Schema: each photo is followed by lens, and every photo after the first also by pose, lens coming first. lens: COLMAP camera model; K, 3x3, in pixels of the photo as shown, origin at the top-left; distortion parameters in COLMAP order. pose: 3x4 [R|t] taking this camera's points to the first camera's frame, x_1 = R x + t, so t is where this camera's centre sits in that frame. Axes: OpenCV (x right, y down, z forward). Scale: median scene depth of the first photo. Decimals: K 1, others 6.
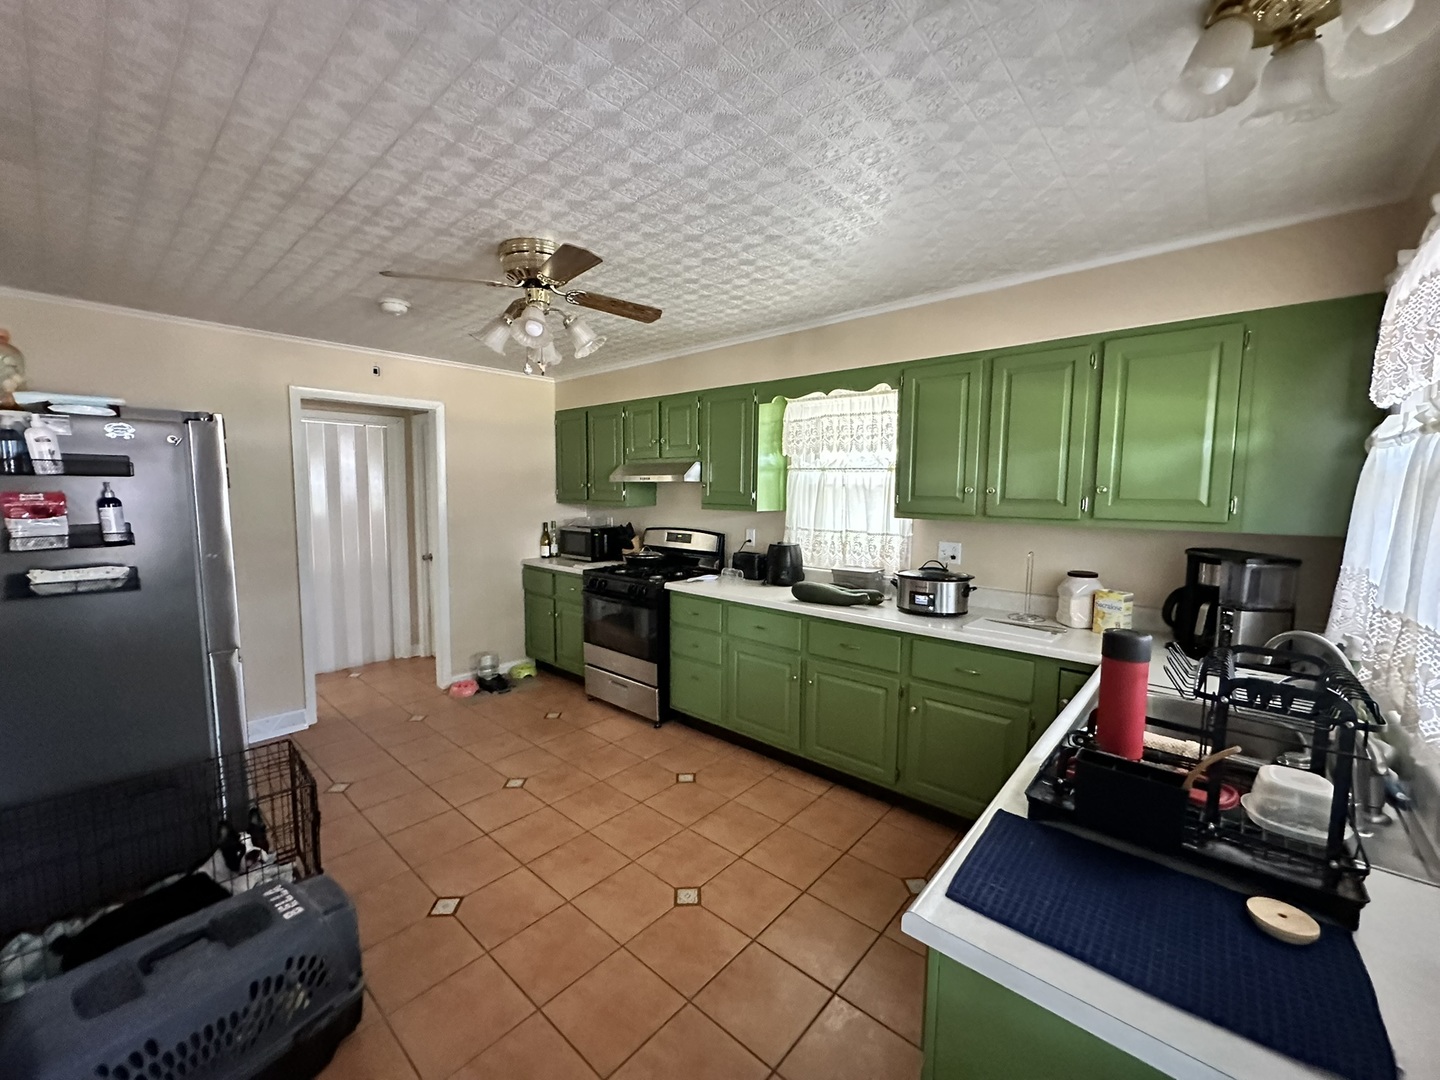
lens RADIAL K [[575.7, 0, 714.3], [0, 575.7, 540.6], [0, 0, 1]] dist [-0.000071, 0.000063]
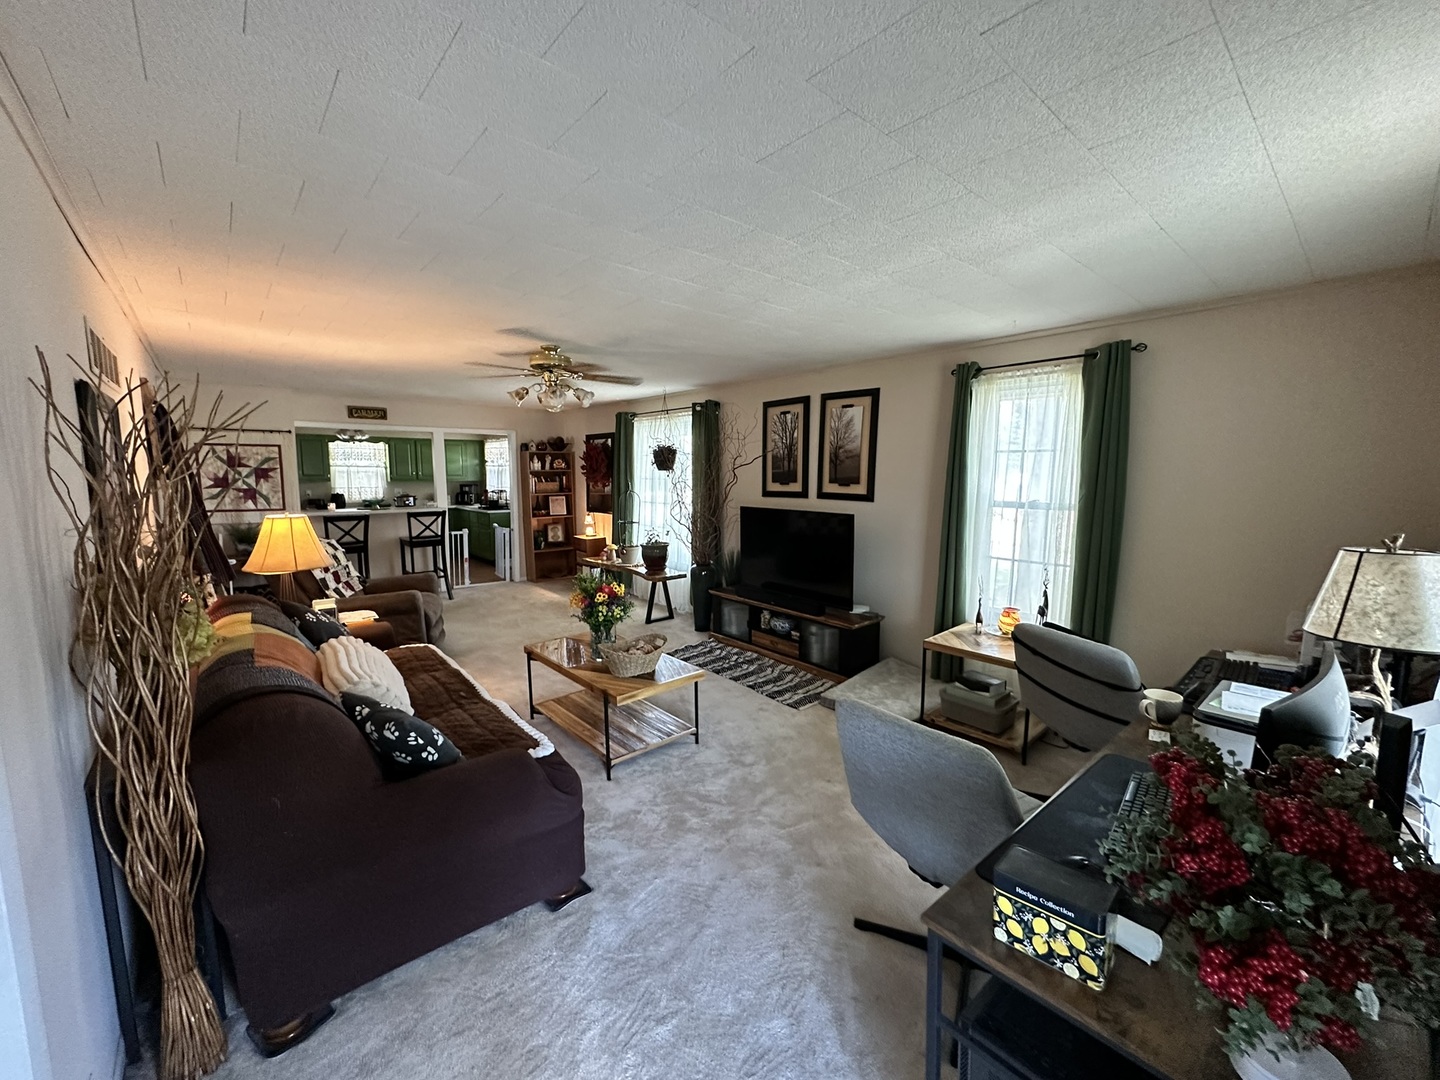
lens RADIAL K [[575.7, 0, 714.3], [0, 575.7, 540.6], [0, 0, 1]] dist [-0.000071, 0.000063]
pose [[0.132783, -0.123162, 0.983463, -2.754798], [0.088831, 0.989735, 0.111953, 0.094661], [-0.987156, 0.072496, 0.142361, -1.328322]]
